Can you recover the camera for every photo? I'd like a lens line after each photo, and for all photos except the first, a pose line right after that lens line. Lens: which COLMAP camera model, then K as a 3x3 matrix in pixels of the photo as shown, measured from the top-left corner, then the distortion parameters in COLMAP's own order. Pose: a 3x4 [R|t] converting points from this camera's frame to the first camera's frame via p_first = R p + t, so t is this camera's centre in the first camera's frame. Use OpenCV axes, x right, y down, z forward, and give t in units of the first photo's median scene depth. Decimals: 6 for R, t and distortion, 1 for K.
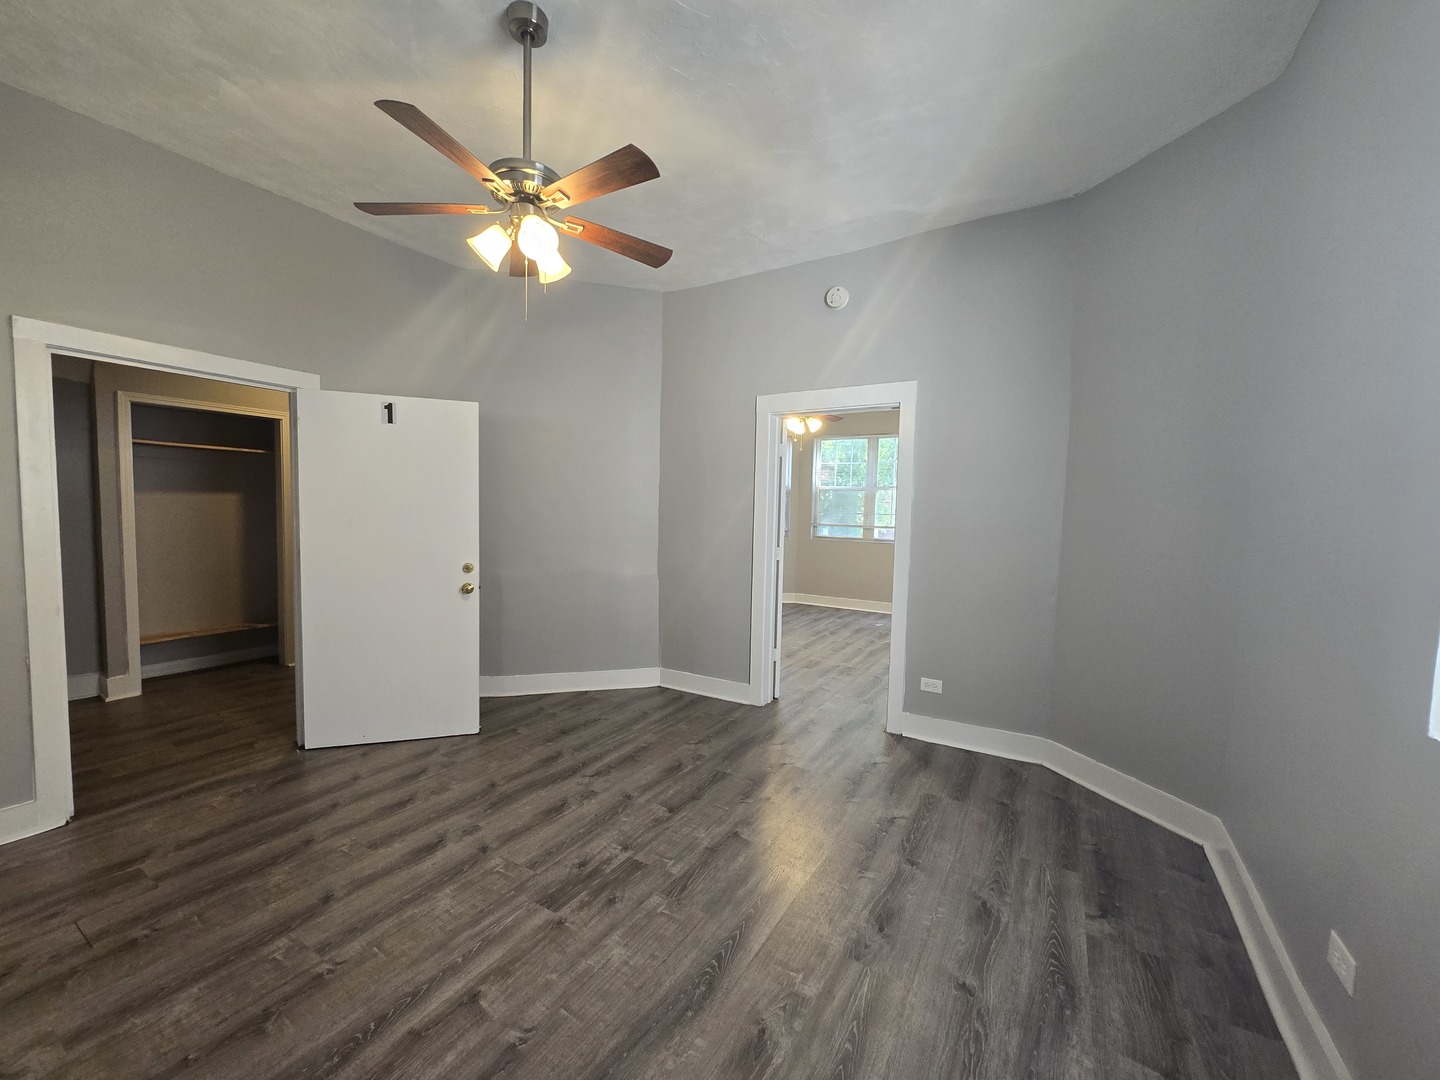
lens RADIAL K [[558.3, 0, 724.7], [0, 558.3, 543.4], [0, 0, 1]] dist [-0.006107, -0.000292]
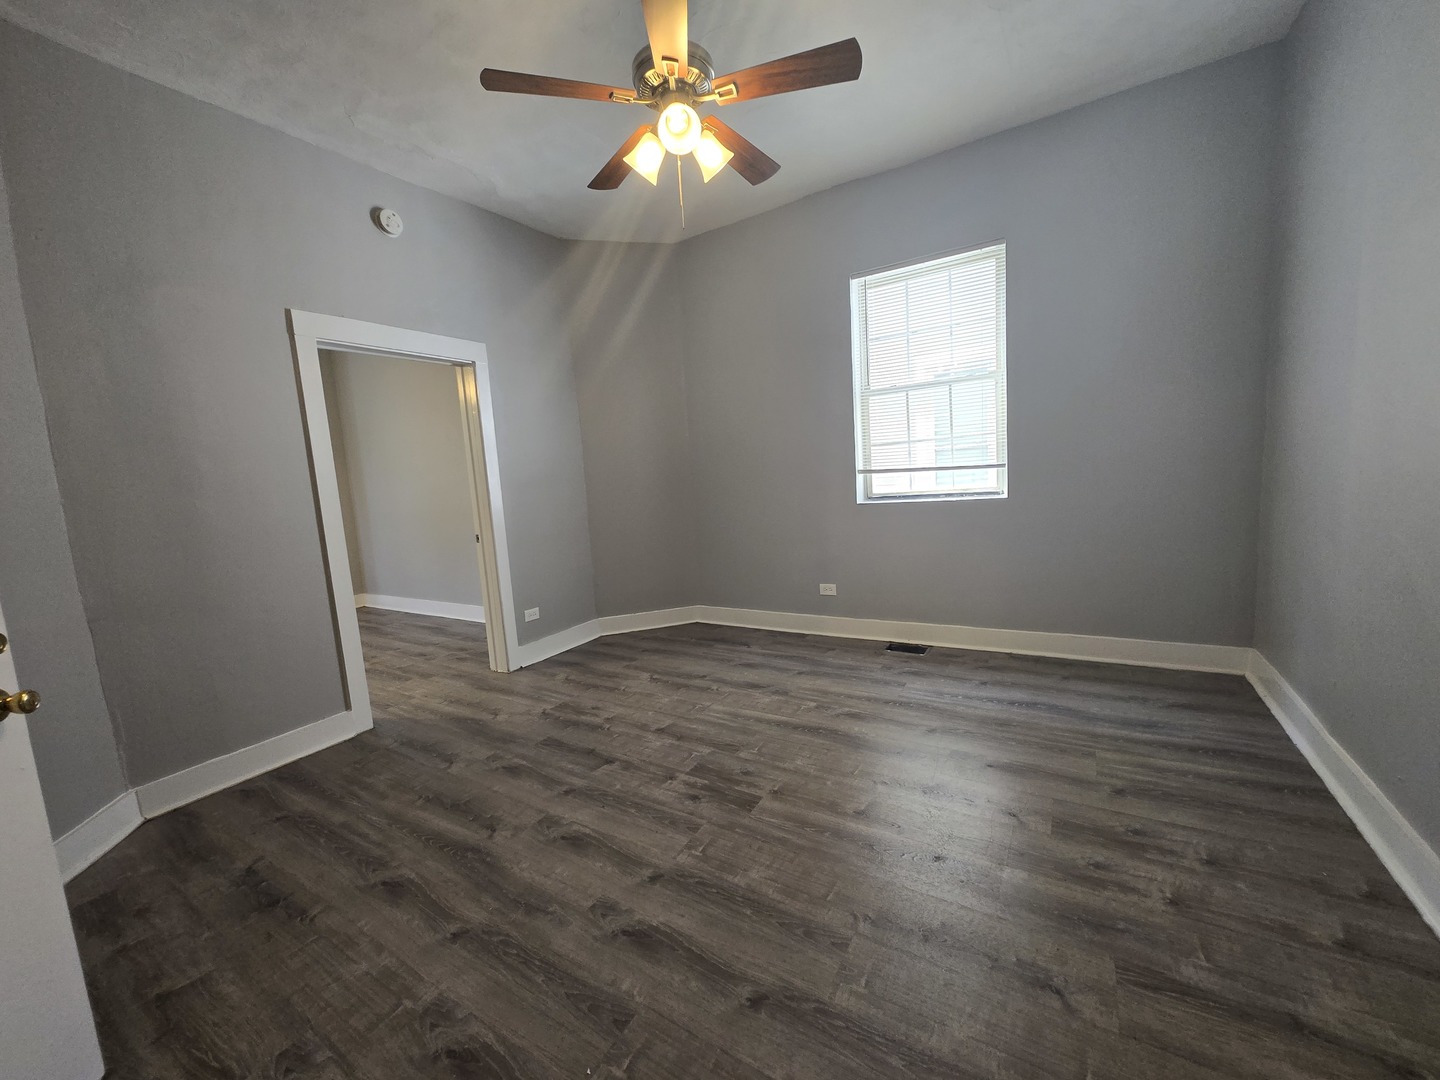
lens RADIAL K [[576.8, 0, 718.2], [0, 576.8, 517.7], [0, 0, 1]] dist [0.000962, -0.000098]
pose [[0.019977, -0.095710, 0.995209, -0.969098], [0.126317, 0.987673, 0.092449, -0.003900], [-0.991789, 0.123865, 0.031821, 0.681130]]
